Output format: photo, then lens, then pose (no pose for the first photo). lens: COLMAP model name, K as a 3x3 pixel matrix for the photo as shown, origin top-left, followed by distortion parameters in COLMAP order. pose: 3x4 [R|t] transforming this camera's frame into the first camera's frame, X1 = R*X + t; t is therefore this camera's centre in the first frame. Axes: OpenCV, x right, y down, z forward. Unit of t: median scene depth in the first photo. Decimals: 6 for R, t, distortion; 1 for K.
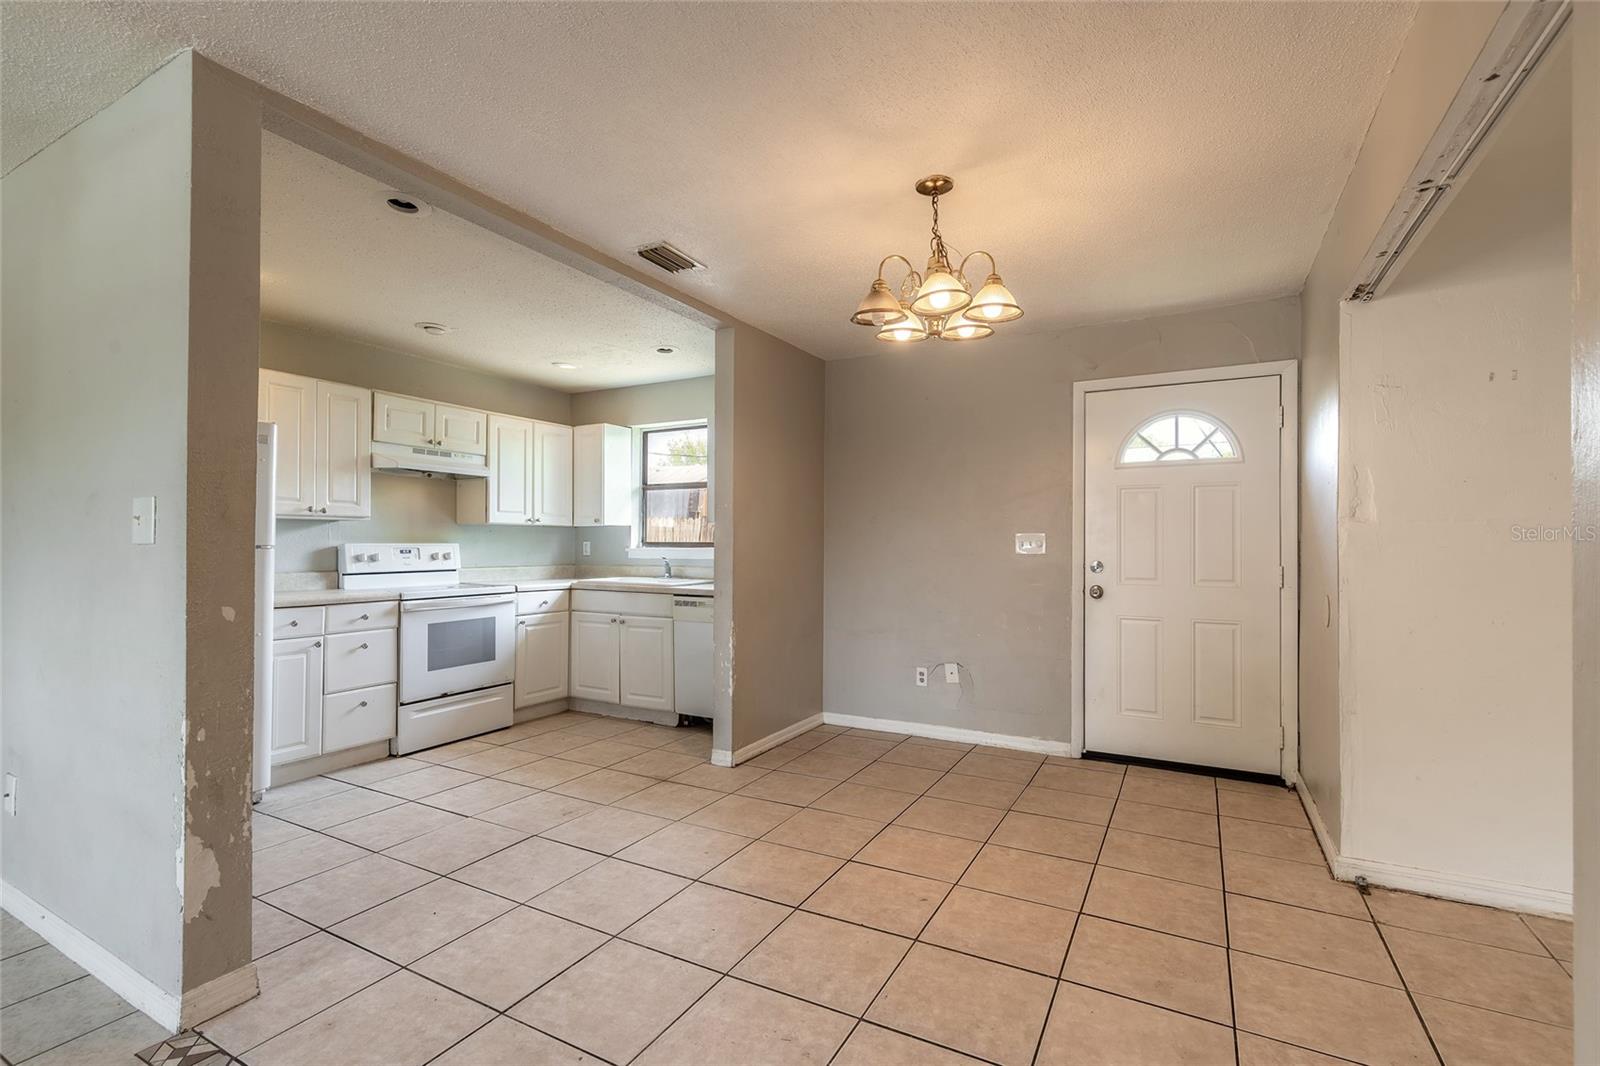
lens RADIAL K [[726.7, 0, 802.7], [0, 726.7, 537.9], [0, 0, 1]] dist [0.022787, -0.015851]
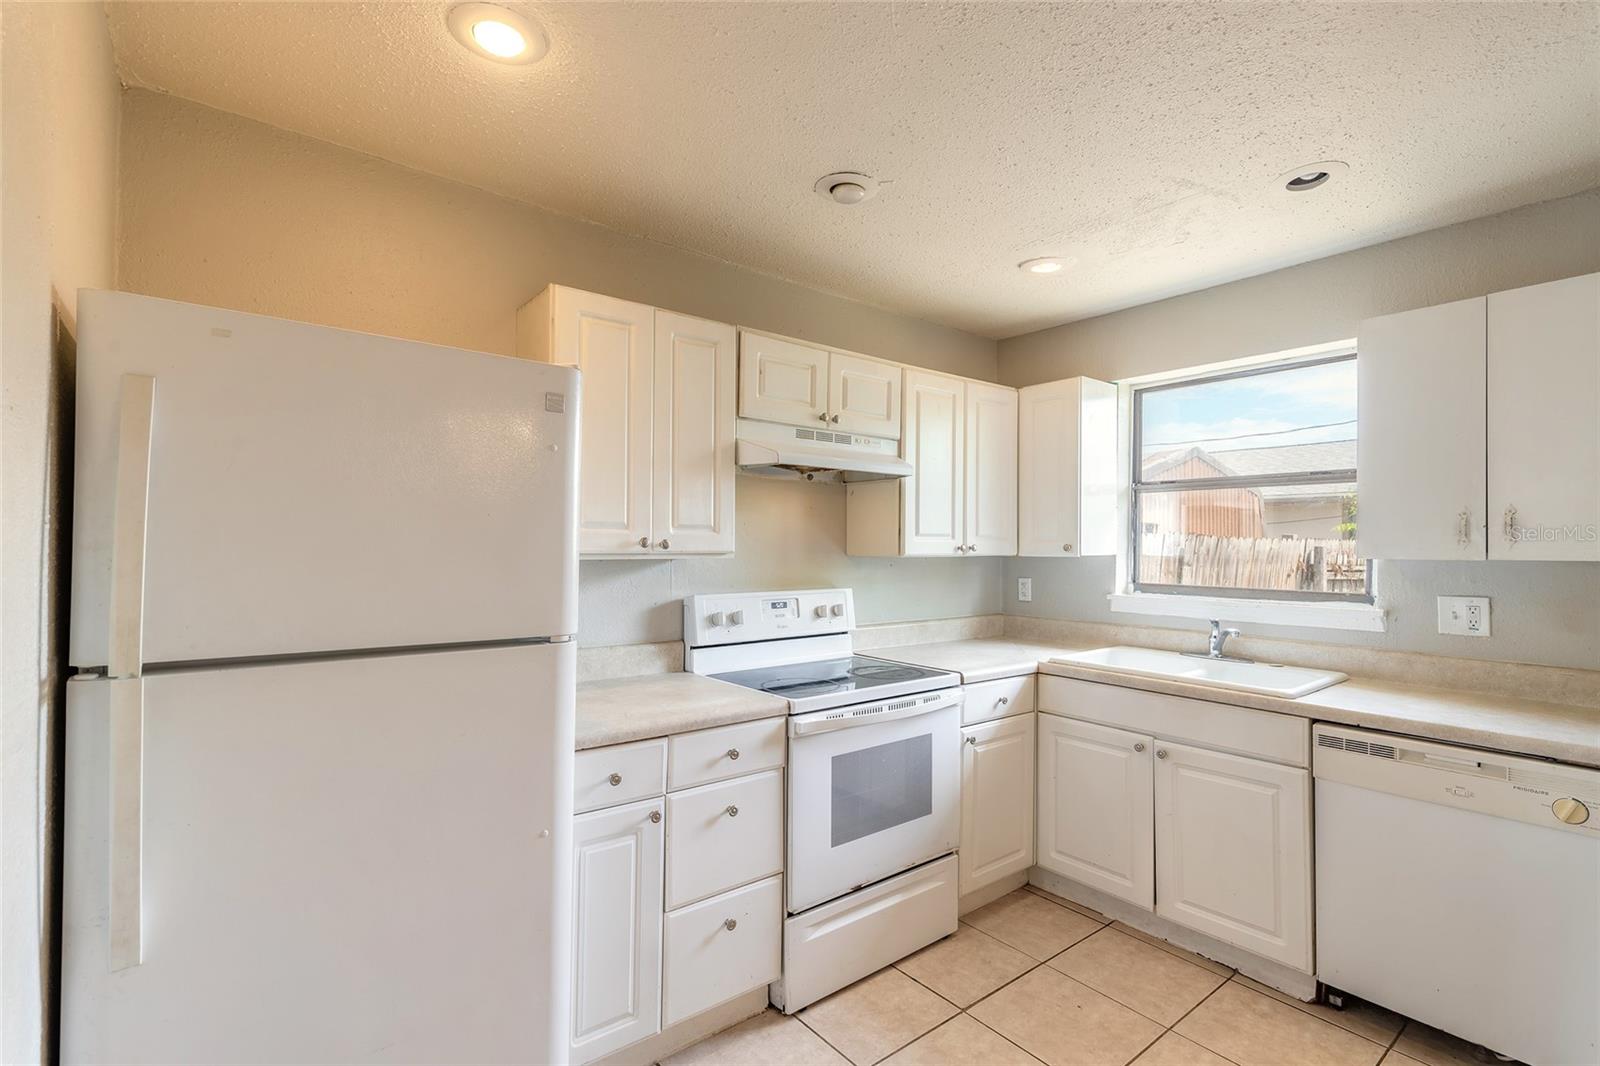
lens RADIAL K [[726.7, 0, 802.7], [0, 726.7, 537.9], [0, 0, 1]] dist [0.022787, -0.015851]
pose [[0.926454, -0.000239, -0.376409, -0.303993], [-0.000266, 0.999999, -0.001288, -0.035908], [0.376409, 0.001294, 0.926453, 0.458940]]
